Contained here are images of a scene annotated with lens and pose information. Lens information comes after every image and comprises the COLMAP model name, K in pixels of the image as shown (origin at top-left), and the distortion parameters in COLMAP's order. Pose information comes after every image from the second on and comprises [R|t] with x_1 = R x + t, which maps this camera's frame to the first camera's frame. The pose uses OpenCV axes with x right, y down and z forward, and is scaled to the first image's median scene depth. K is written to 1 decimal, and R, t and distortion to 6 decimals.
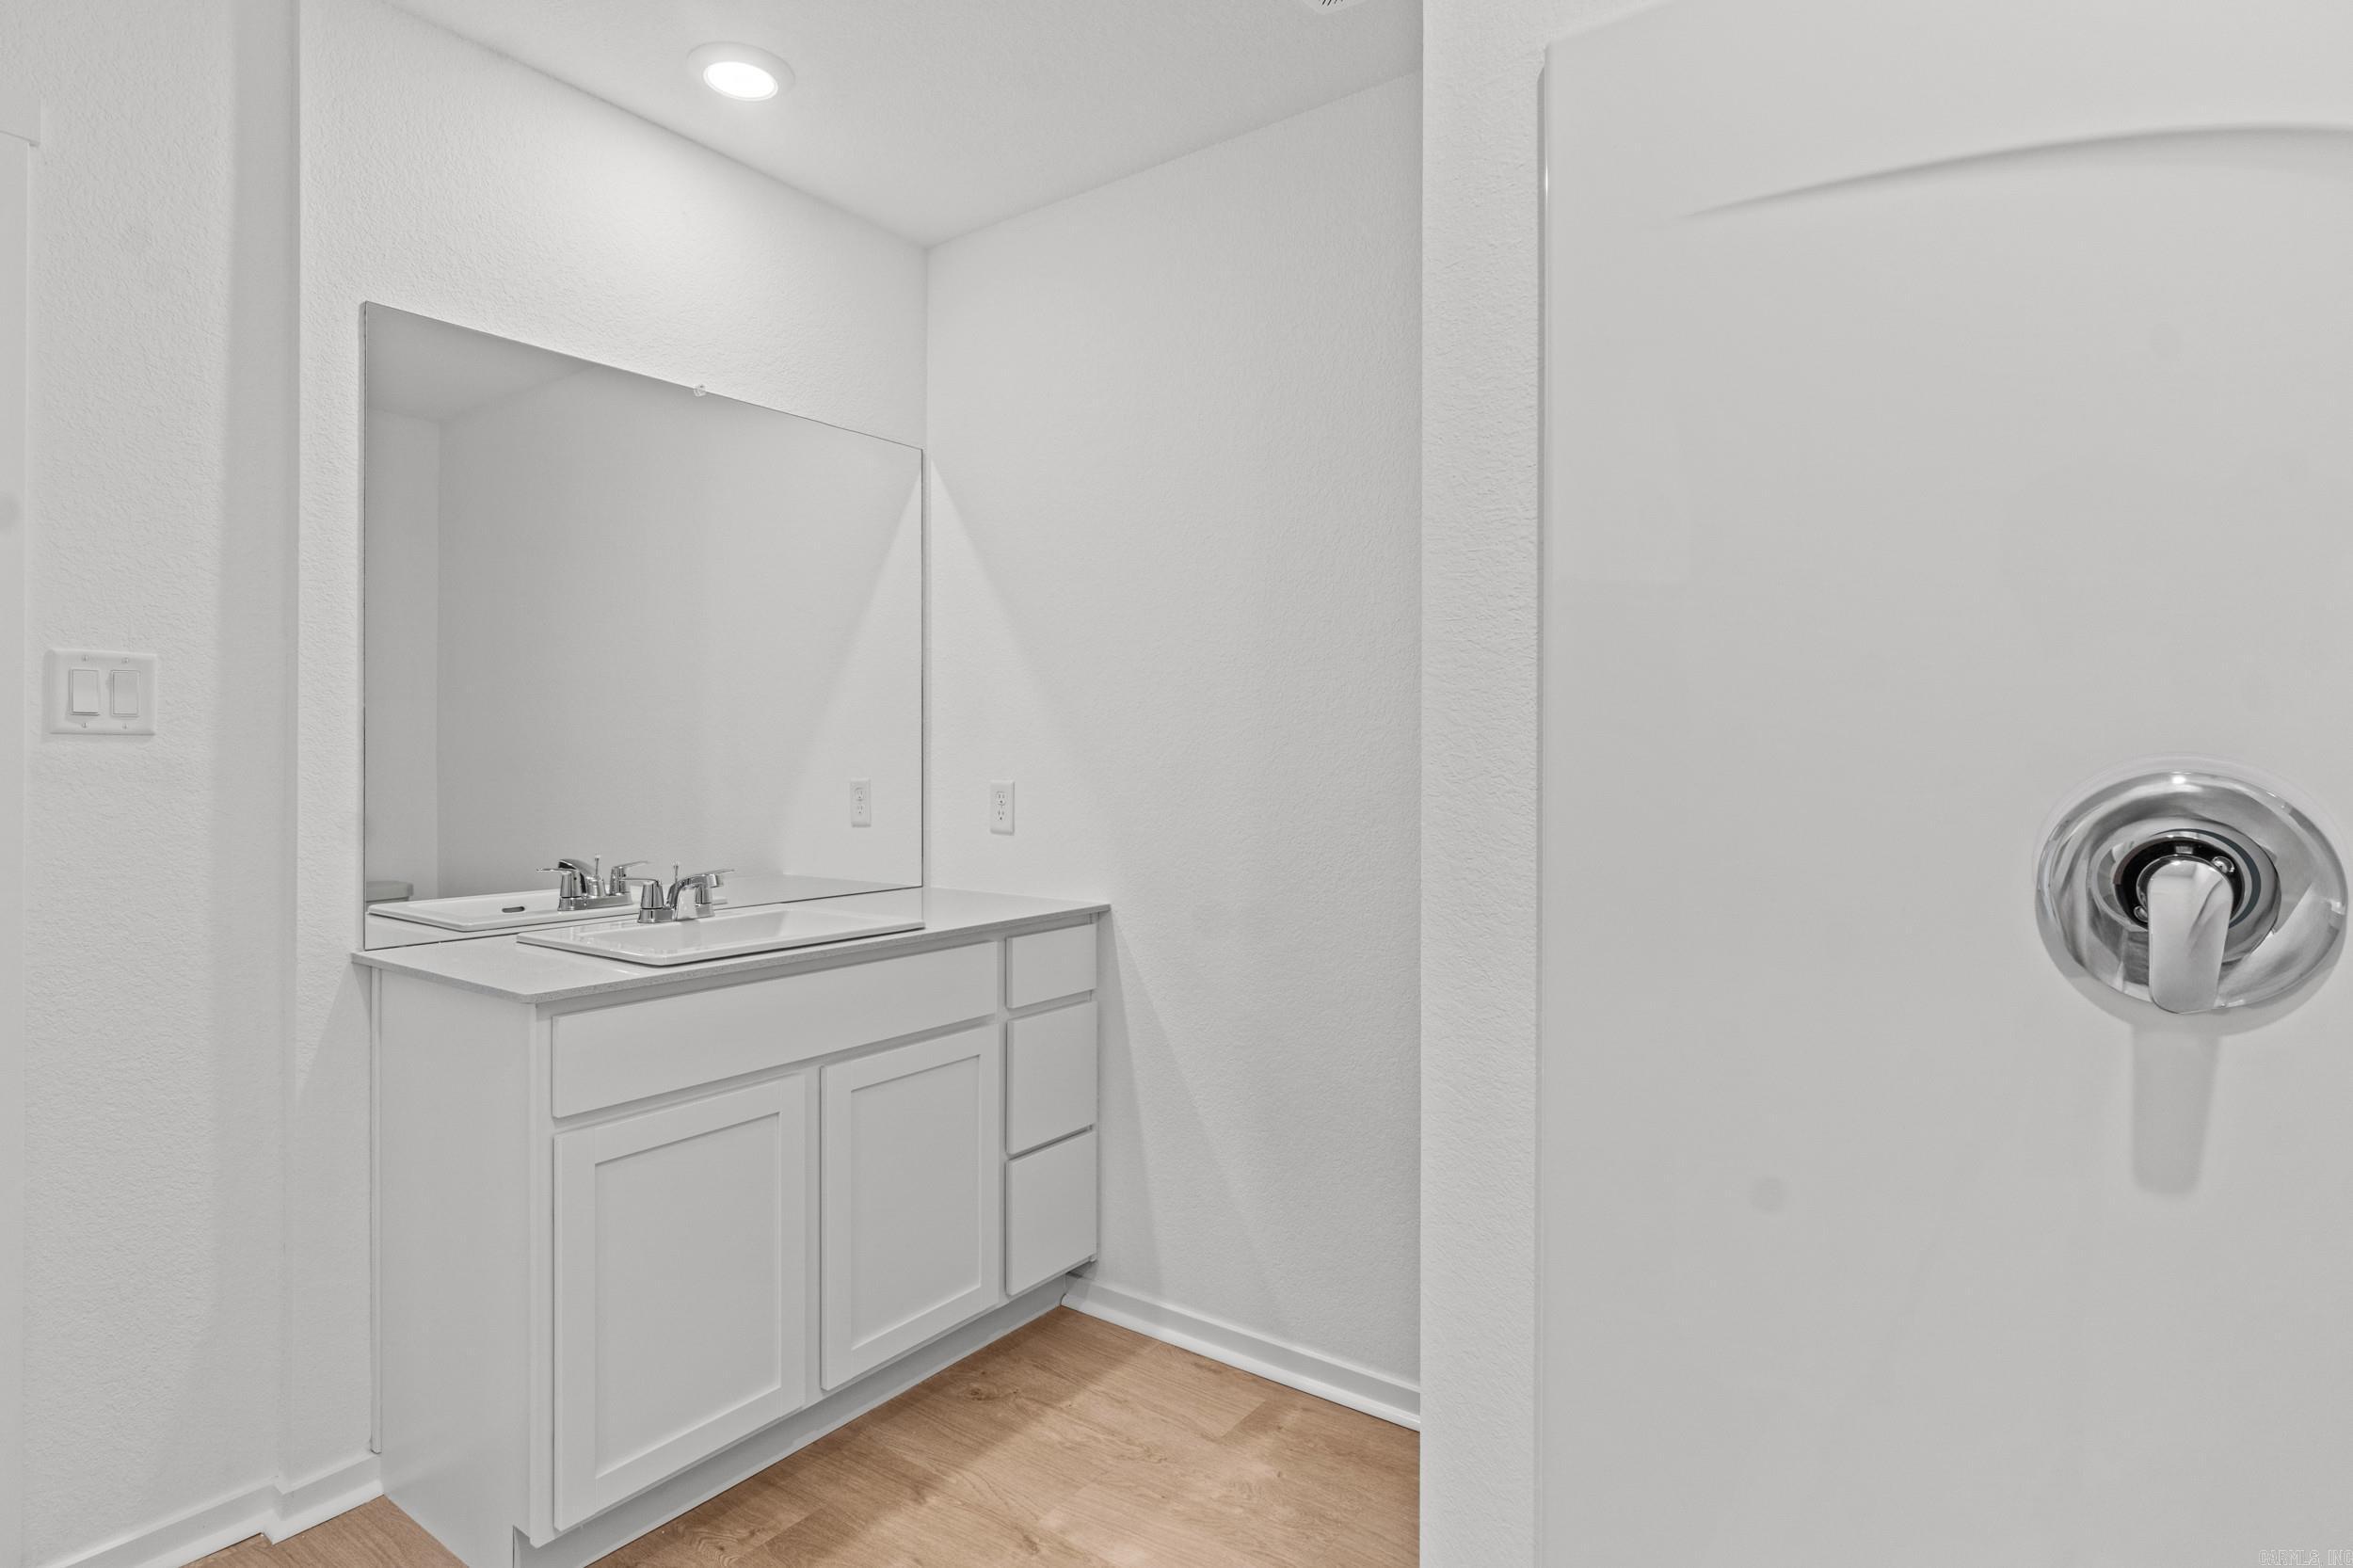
lens RADIAL K [[1197.6, 0, 1150.0], [0, 1197.6, 744.0], [0, 0, 1]] dist [-0.011006, 0.004818]
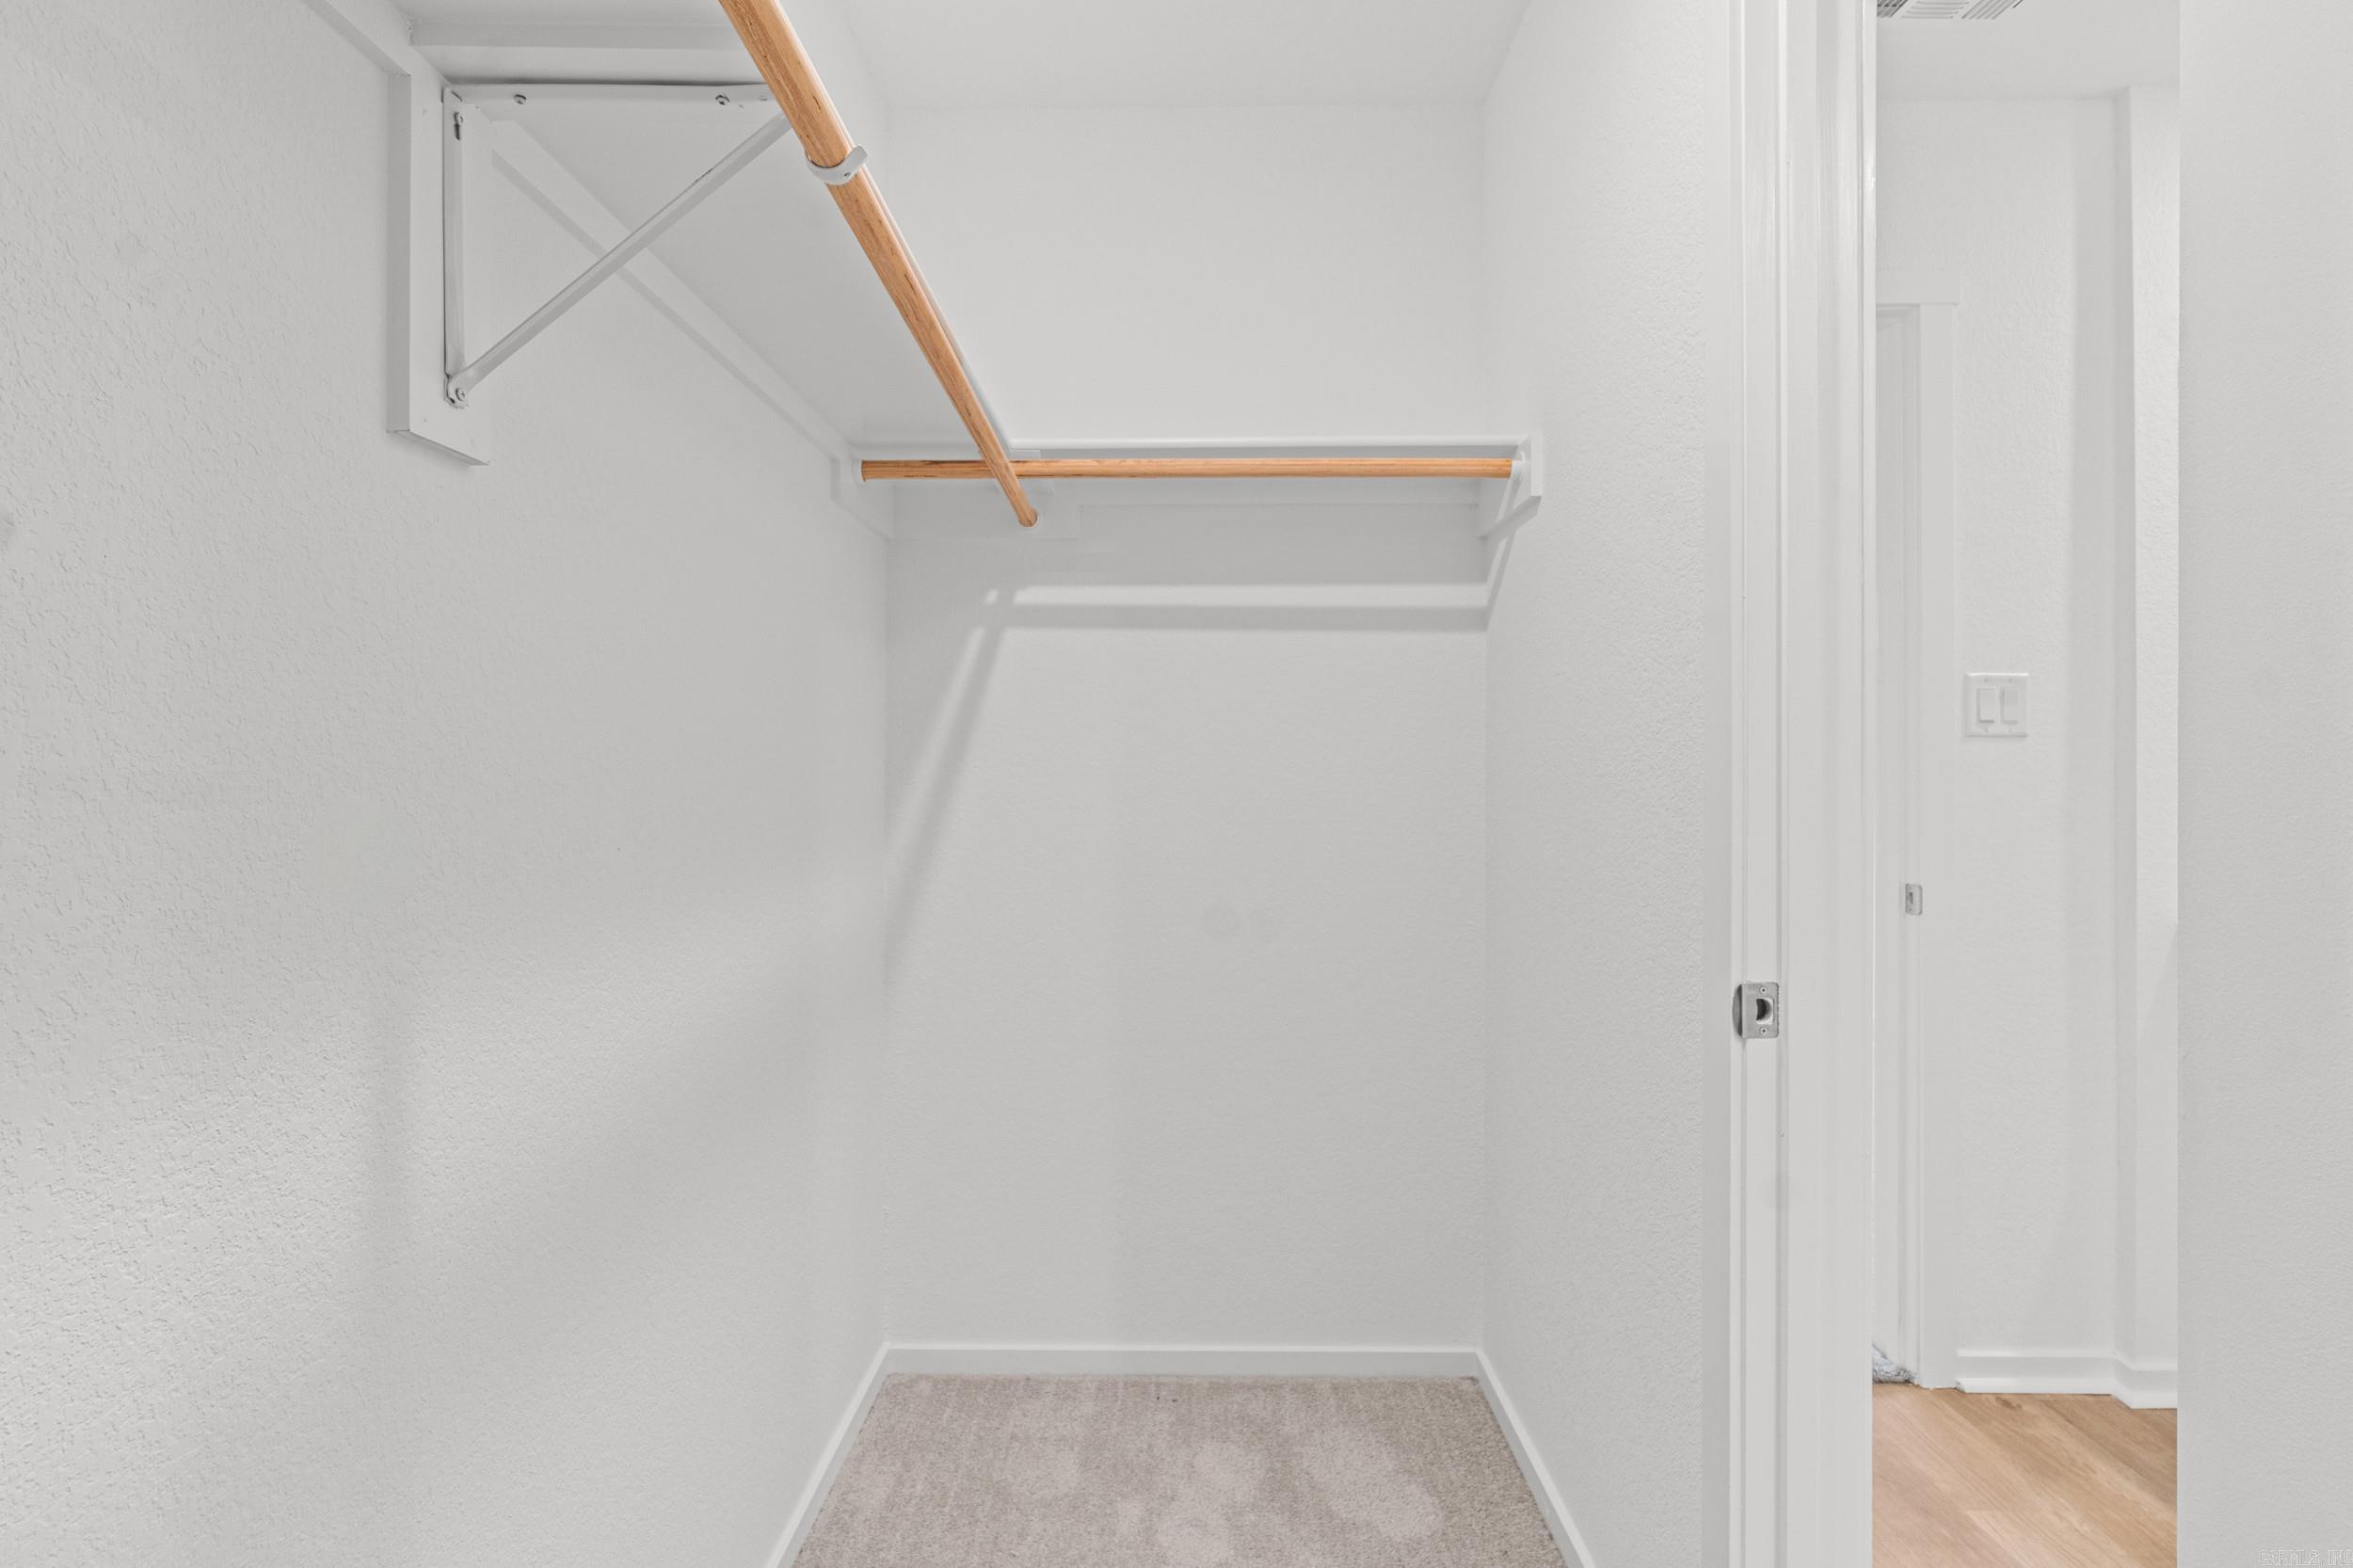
lens RADIAL K [[1197.6, 0, 1169.5], [0, 1197.6, 766.4], [0, 0, 1]] dist [-0.011006, 0.004818]
pose [[0.590480, -0.004425, -0.807040, -0.350636], [0.011055, 0.999936, 0.002606, 0.011109], [0.806977, -0.010460, 0.590491, -0.514472]]
